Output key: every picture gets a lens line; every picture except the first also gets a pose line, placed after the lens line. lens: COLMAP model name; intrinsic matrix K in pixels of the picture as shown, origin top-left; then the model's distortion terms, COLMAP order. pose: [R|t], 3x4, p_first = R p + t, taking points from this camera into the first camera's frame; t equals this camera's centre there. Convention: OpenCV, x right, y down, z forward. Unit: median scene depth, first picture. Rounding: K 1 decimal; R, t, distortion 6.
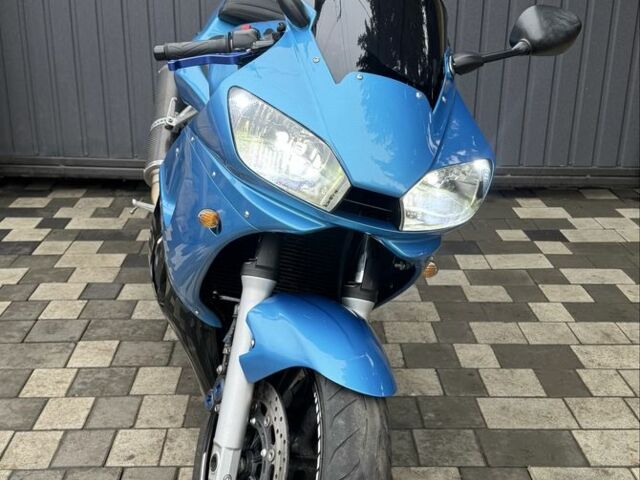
lens RADIAL K [[822.4, 0, 340.9], [0, 822.4, 256.9], [0, 0, 1]] dist [0.192879, -0.458057]
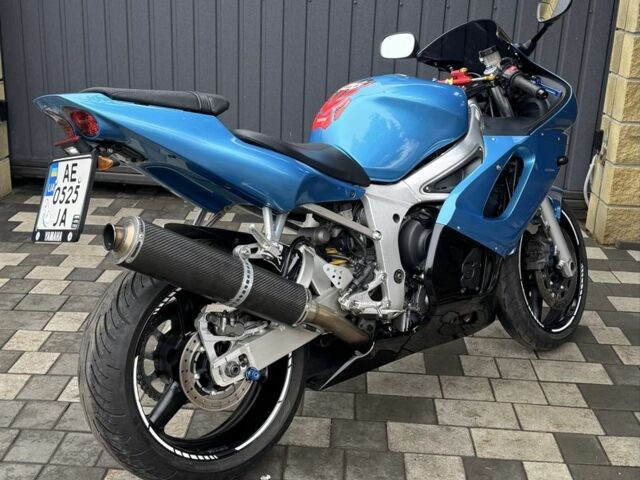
lens RADIAL K [[839.5, 0, 320.5], [0, 839.5, 251.4], [0, 0, 1]] dist [0.197561, -0.458227]
pose [[0.995959, 0.046156, -0.077040, 0.159072], [-0.048131, 0.998553, -0.023986, 0.023362], [0.075821, 0.027597, 0.996739, -0.215315]]
